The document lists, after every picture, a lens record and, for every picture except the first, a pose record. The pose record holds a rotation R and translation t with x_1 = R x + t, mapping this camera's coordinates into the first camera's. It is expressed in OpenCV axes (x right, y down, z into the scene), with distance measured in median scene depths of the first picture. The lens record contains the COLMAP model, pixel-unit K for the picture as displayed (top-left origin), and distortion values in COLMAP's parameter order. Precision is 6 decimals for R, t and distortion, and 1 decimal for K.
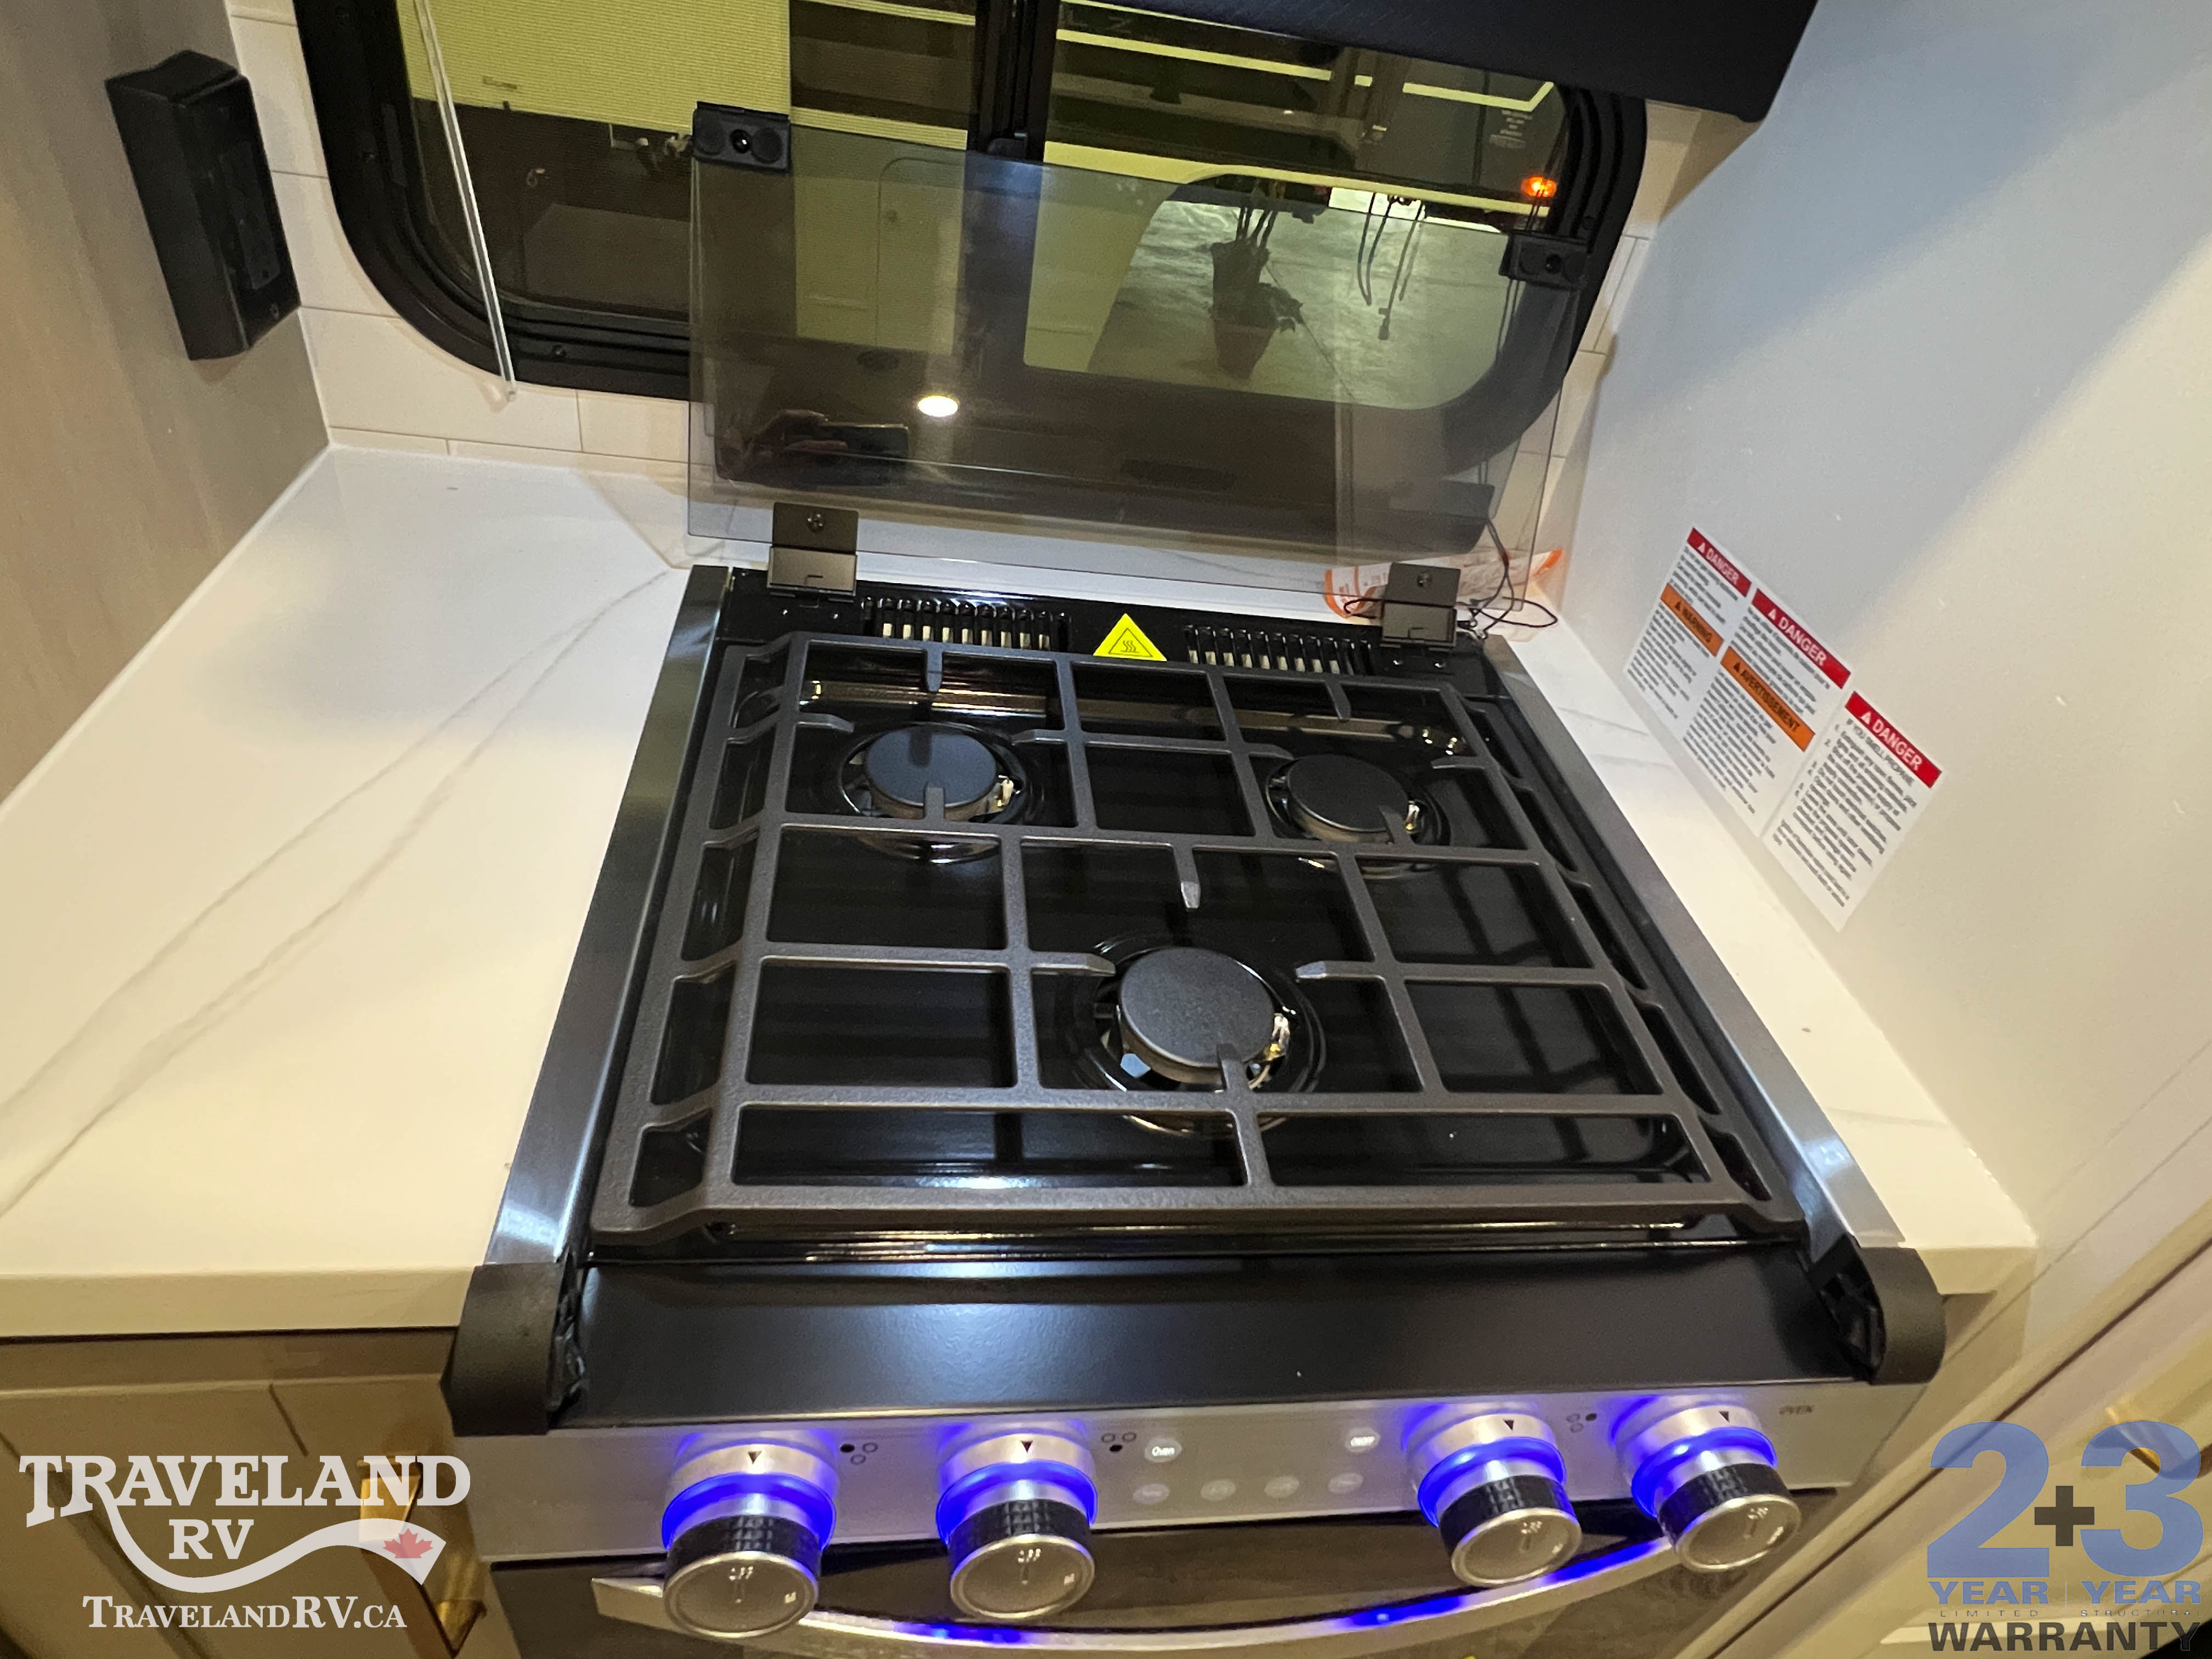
lens RADIAL K [[1259.3, 0, 1119.4], [0, 1259.3, 826.7], [0, 0, 1]] dist [-0.000754, -0.000730]
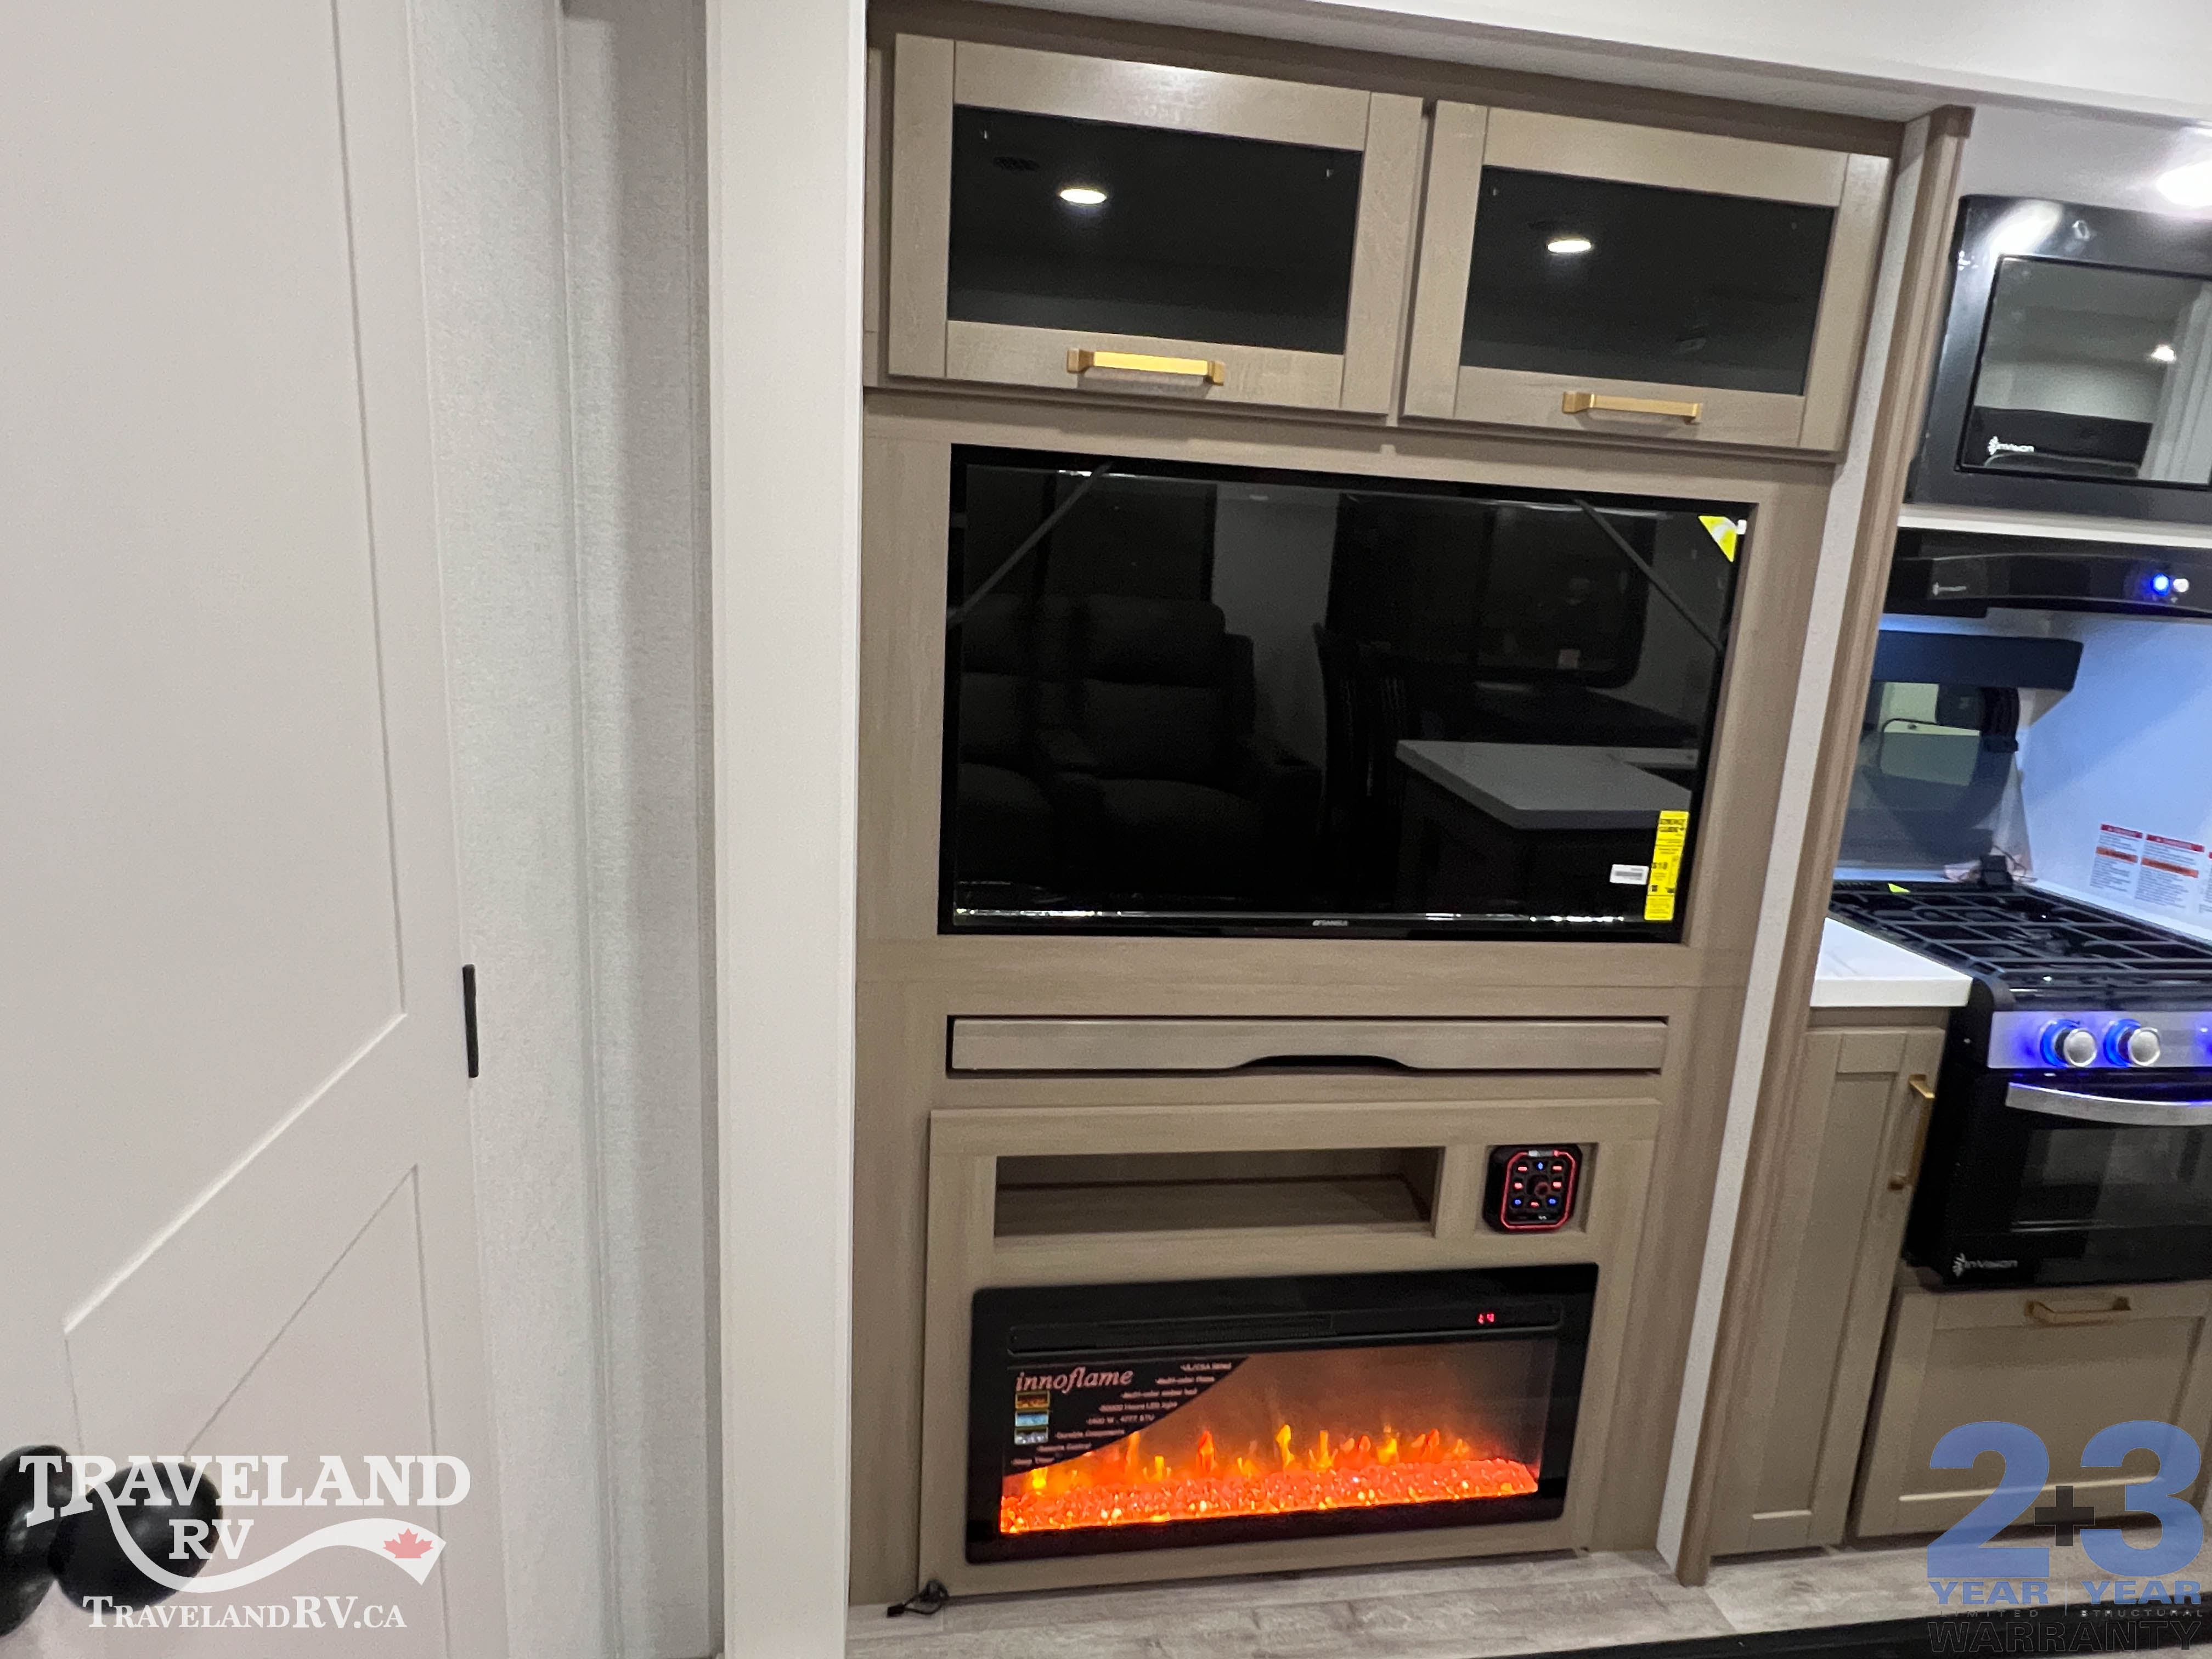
lens RADIAL K [[1259.3, 0, 1119.4], [0, 1259.3, 826.7], [0, 0, 1]] dist [-0.000754, -0.000730]
pose [[0.993498, -0.113025, 0.013696, -1.609324], [0.107654, 0.893451, -0.436069, 0.689482], [0.037050, 0.434708, 0.899809, -1.434846]]
